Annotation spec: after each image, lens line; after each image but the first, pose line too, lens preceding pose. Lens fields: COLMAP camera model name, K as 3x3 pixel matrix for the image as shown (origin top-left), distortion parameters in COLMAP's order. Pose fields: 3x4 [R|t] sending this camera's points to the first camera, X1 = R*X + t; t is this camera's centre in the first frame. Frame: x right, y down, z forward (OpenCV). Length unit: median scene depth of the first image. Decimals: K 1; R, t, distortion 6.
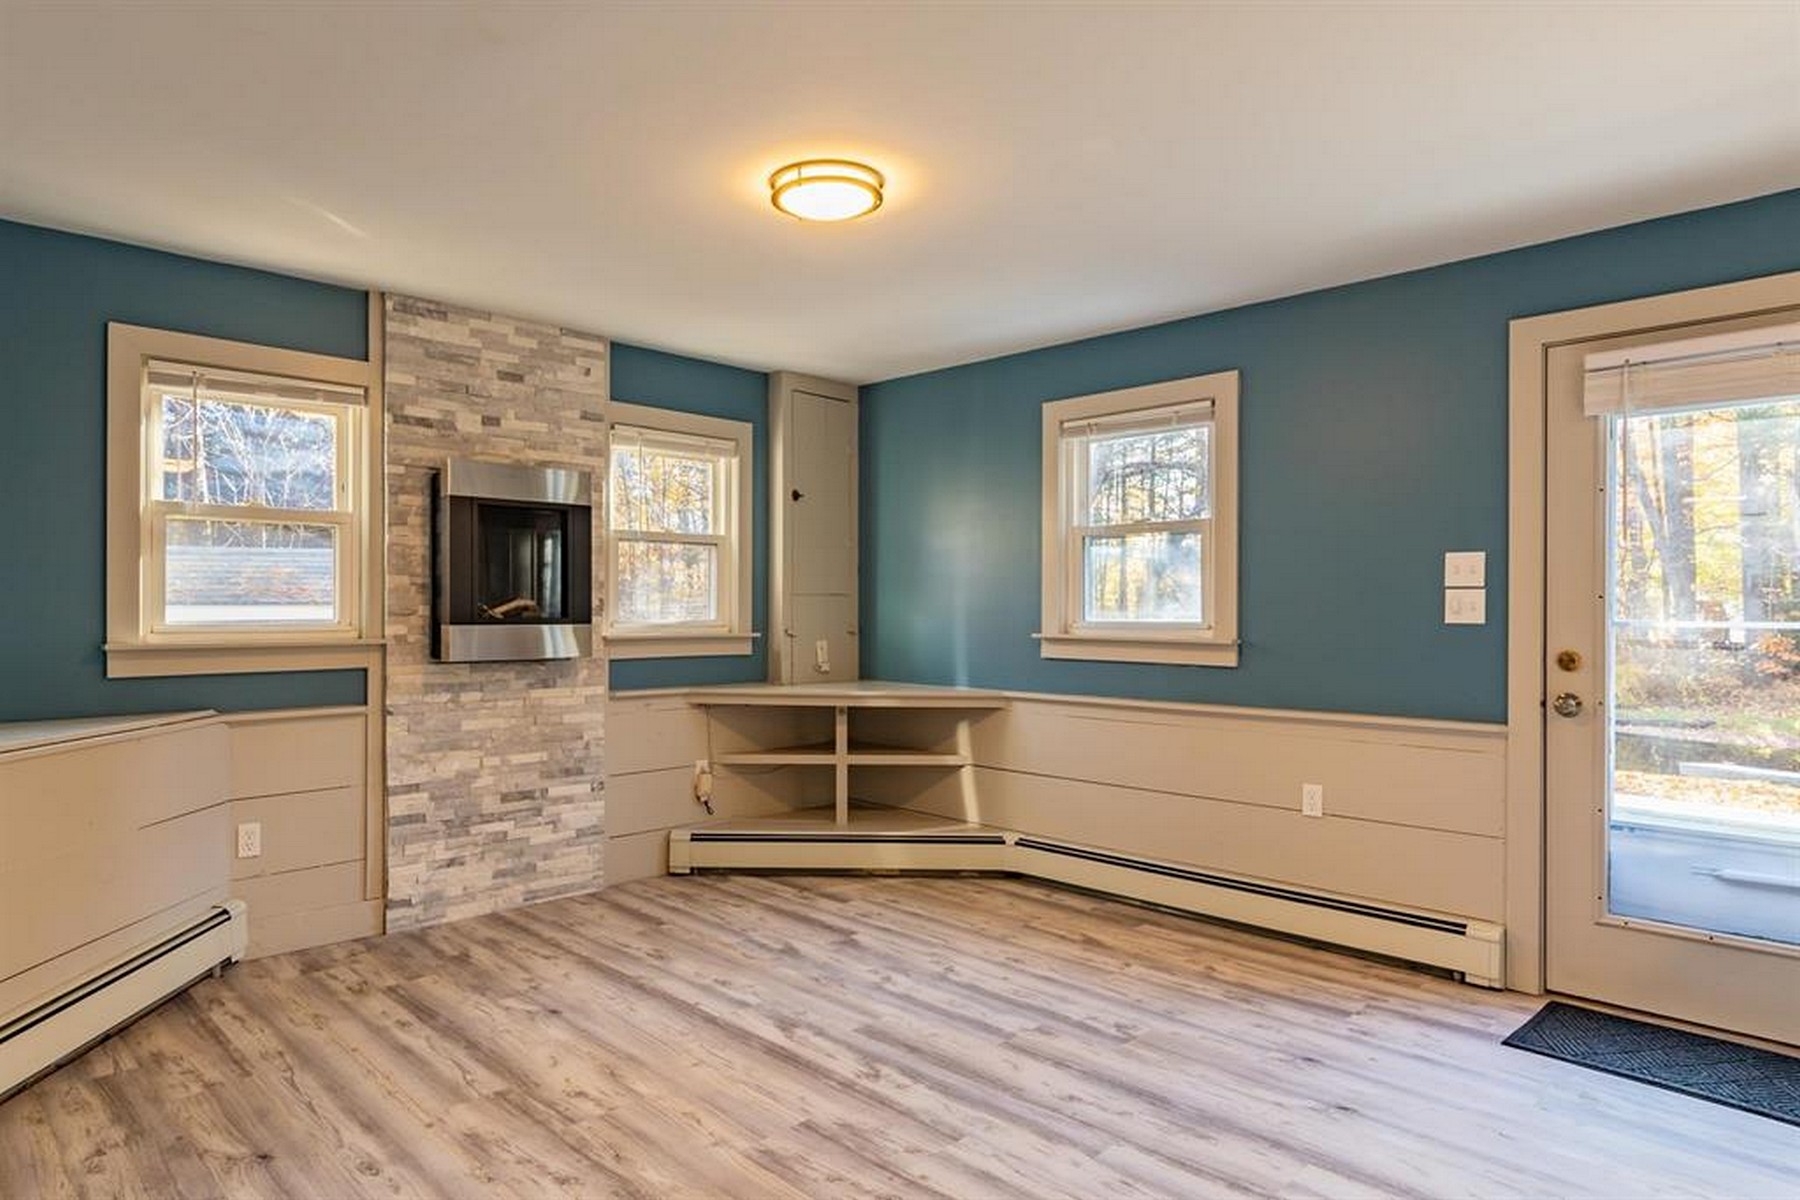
lens RADIAL K [[1051.5, 0, 903.2], [0, 1051.5, 607.0], [0, 0, 1]] dist [0.006553, -0.002691]
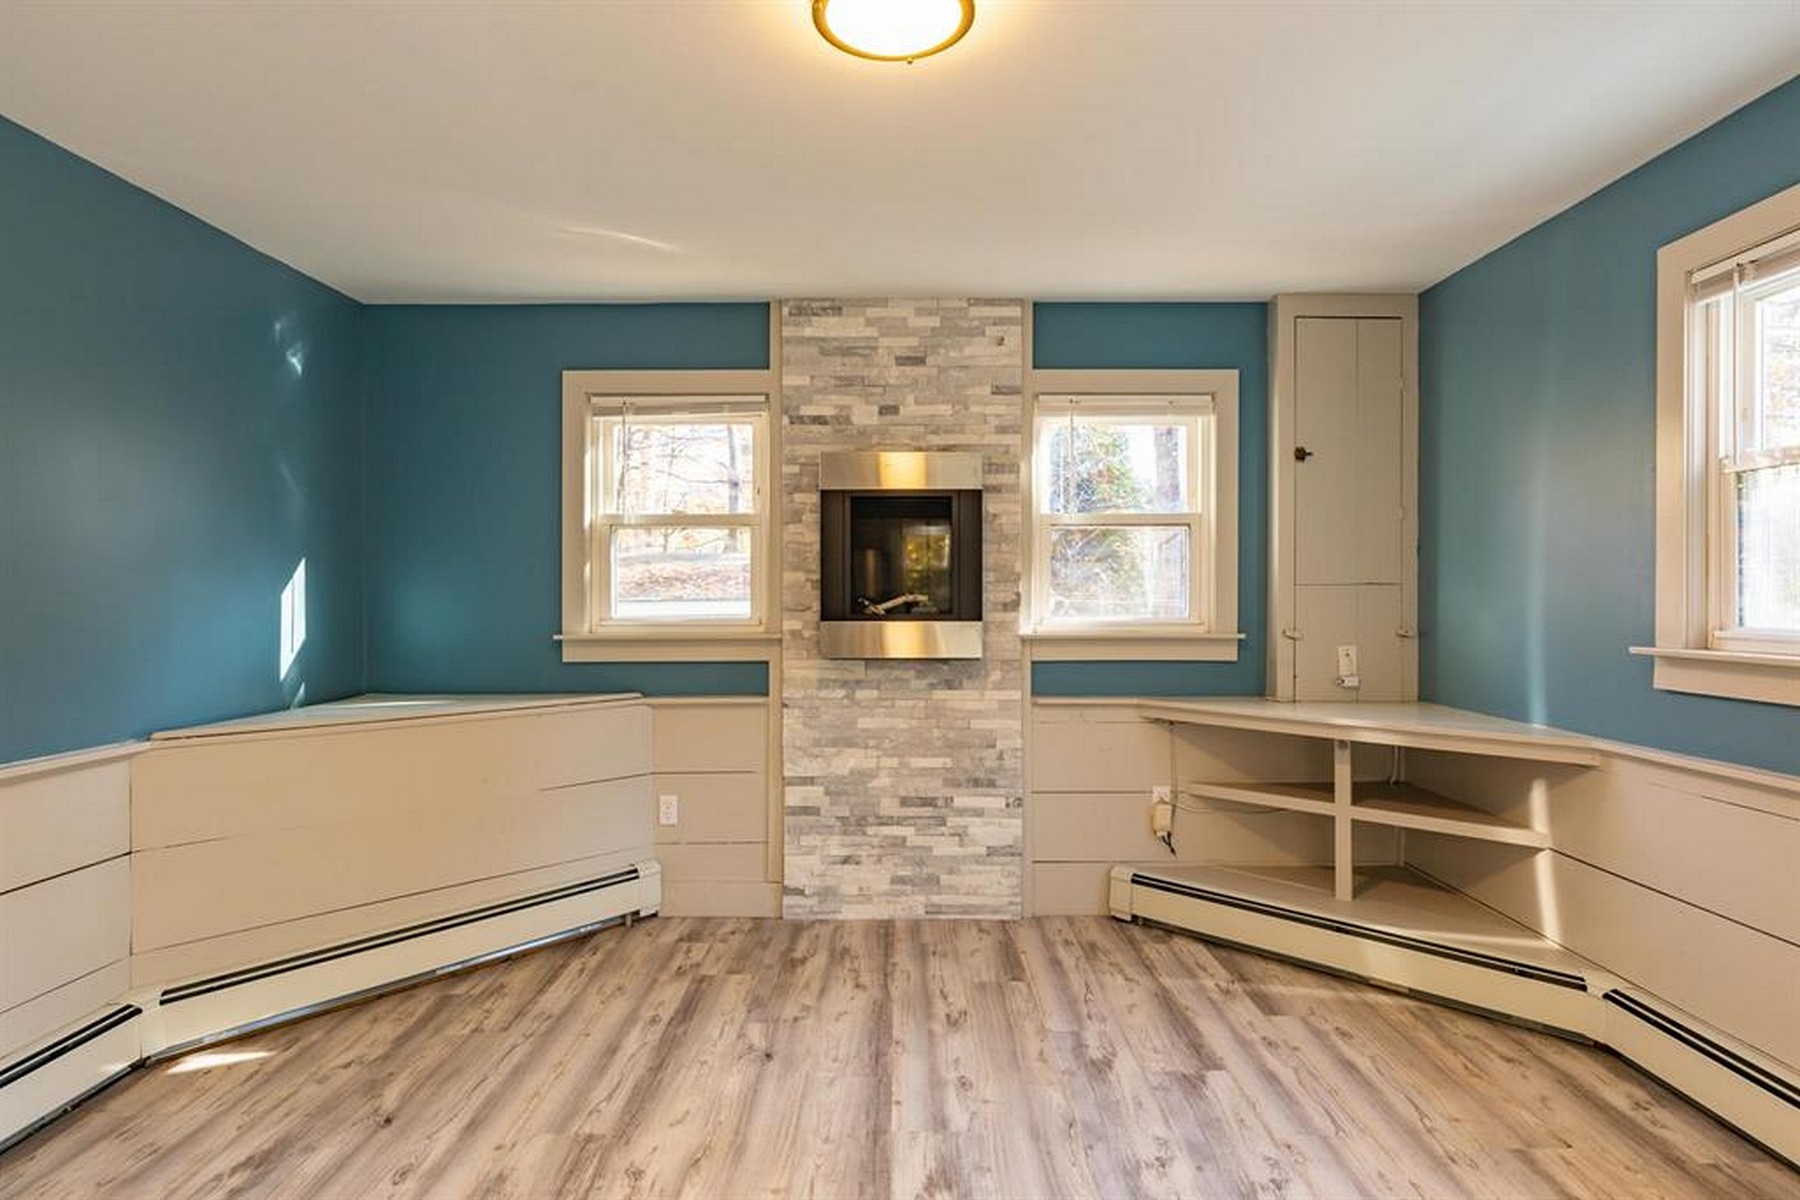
lens RADIAL K [[992.9, 0, 898.5], [0, 992.9, 599.2], [0, 0, 1]] dist [0.001606, -0.000127]
pose [[0.701388, -0.001475, -0.712778, 0.257334], [0.004065, 0.999990, 0.001930, -0.004707], [0.712768, -0.004251, 0.701387, 0.357118]]
